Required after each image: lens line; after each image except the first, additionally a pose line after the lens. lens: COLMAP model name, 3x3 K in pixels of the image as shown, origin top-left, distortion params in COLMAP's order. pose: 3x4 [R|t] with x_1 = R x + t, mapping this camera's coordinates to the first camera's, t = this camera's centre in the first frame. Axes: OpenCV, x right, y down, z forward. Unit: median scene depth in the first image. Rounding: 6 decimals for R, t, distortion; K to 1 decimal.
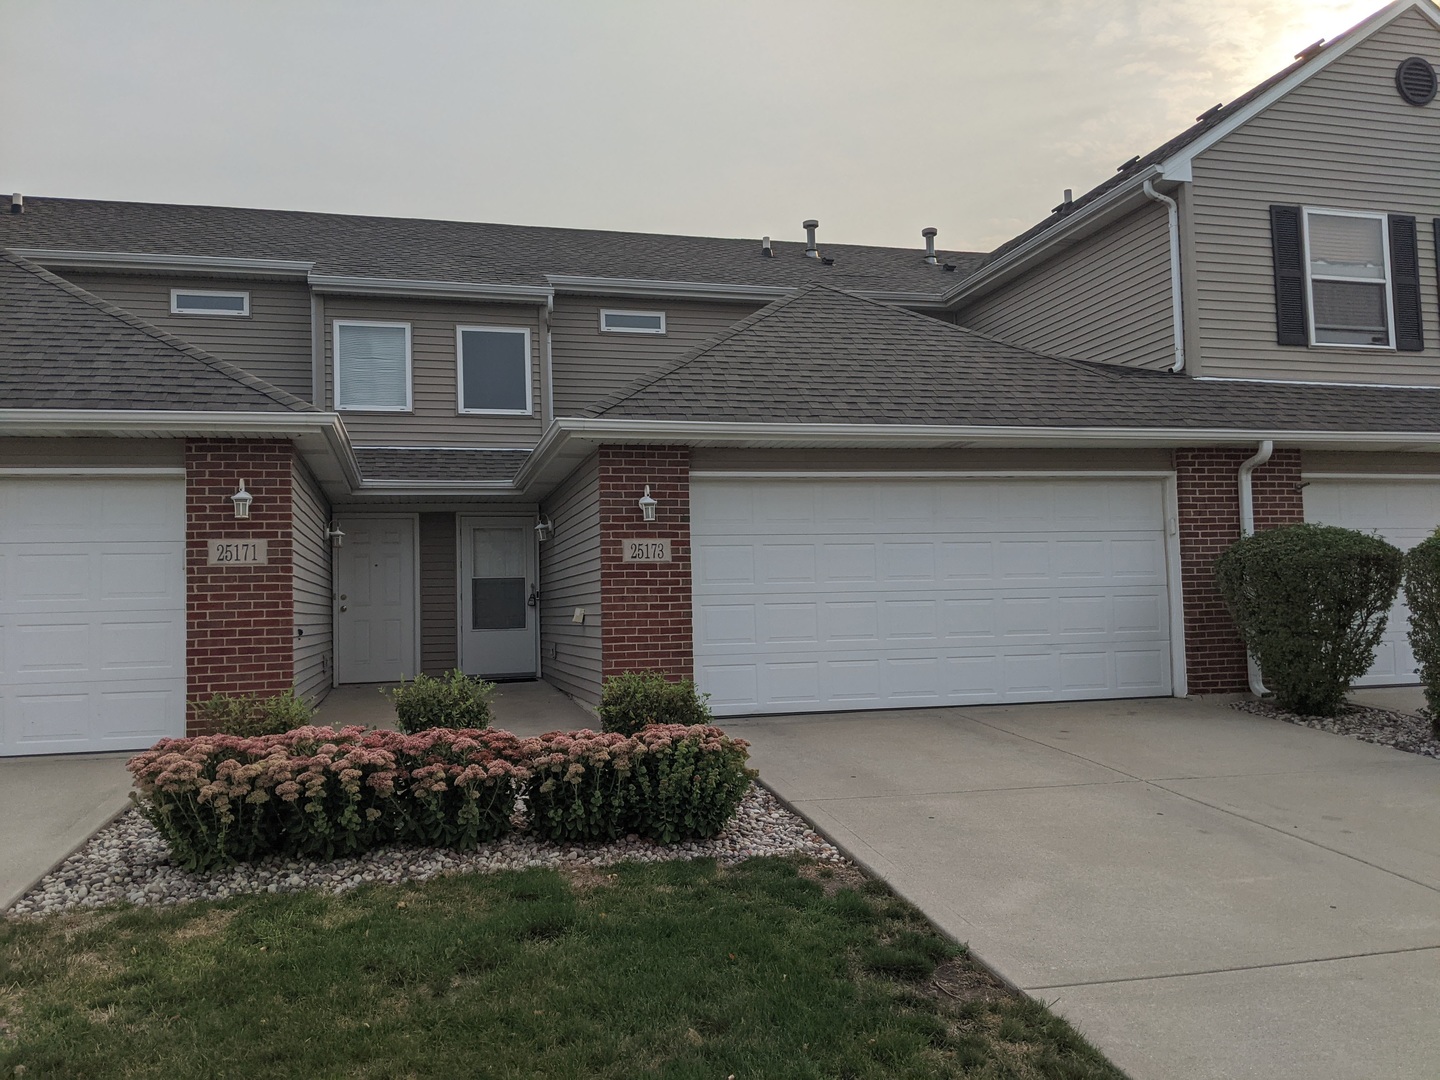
lens RADIAL K [[1151.8, 0, 710.2], [0, 1151.8, 553.1], [0, 0, 1]] dist [0.126246, -0.219695]
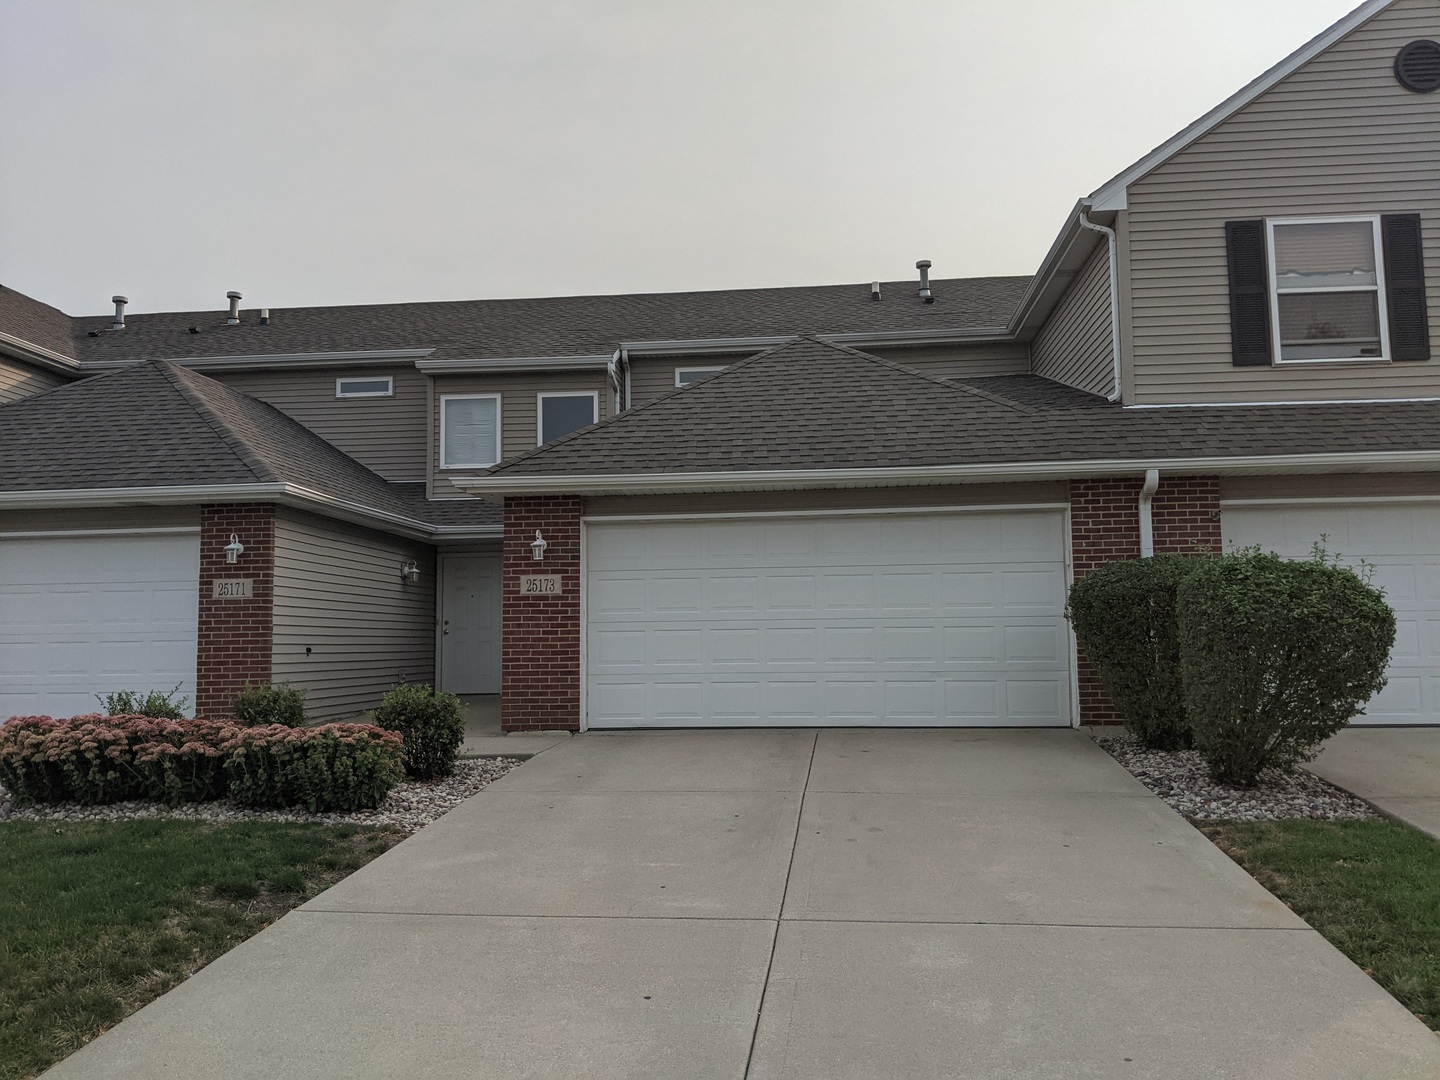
lens RADIAL K [[1151.8, 0, 710.2], [0, 1151.8, 553.1], [0, 0, 1]] dist [0.126246, -0.219695]
pose [[0.938899, -0.014781, -0.343876, 0.477964], [0.006518, 0.999662, -0.025171, -0.003545], [0.344131, 0.021392, 0.938678, -0.052968]]
